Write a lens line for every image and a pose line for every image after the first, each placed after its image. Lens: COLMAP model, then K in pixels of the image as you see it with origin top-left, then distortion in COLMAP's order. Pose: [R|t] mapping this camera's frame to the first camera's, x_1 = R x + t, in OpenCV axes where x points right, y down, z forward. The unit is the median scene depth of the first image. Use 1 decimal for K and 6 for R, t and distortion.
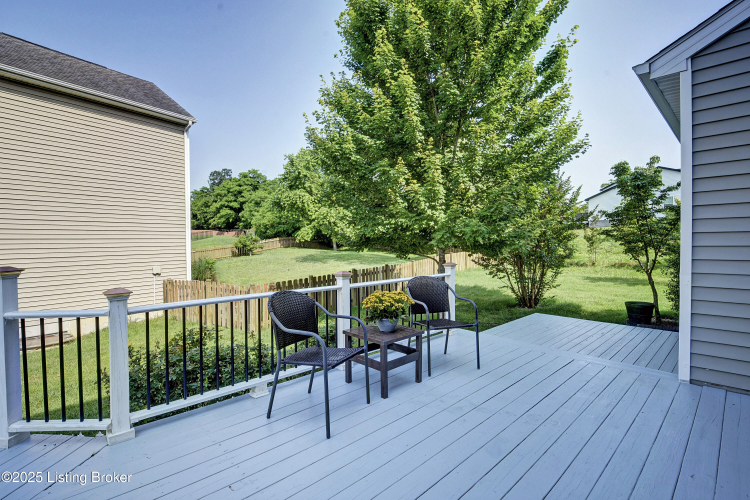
lens RADIAL K [[349.1, 0, 375.1], [0, 349.1, 249.2], [0, 0, 1]] dist [0.000913, 0.000128]
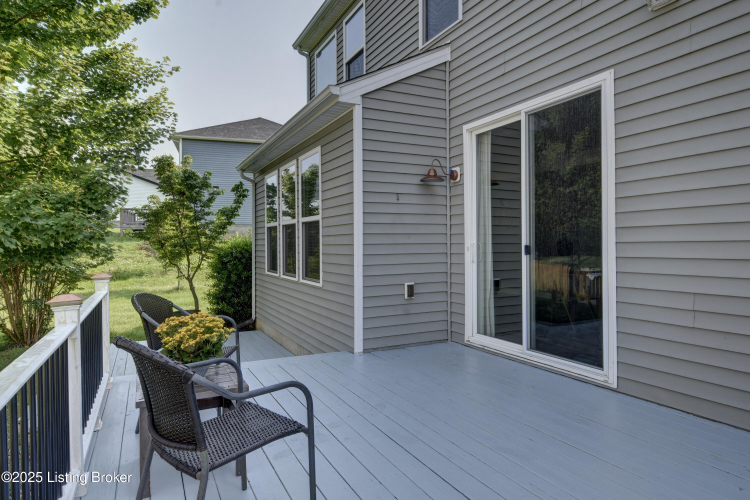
lens RADIAL K [[456.1, 0, 376.7], [0, 456.1, 248.5], [0, 0, 1]] dist [0.000386, 0.000429]
pose [[0.286371, 0.003850, 0.958111, -0.267232], [0.021466, 0.999715, -0.010434, 0.010391], [-0.957878, 0.023555, 0.286207, 0.192920]]
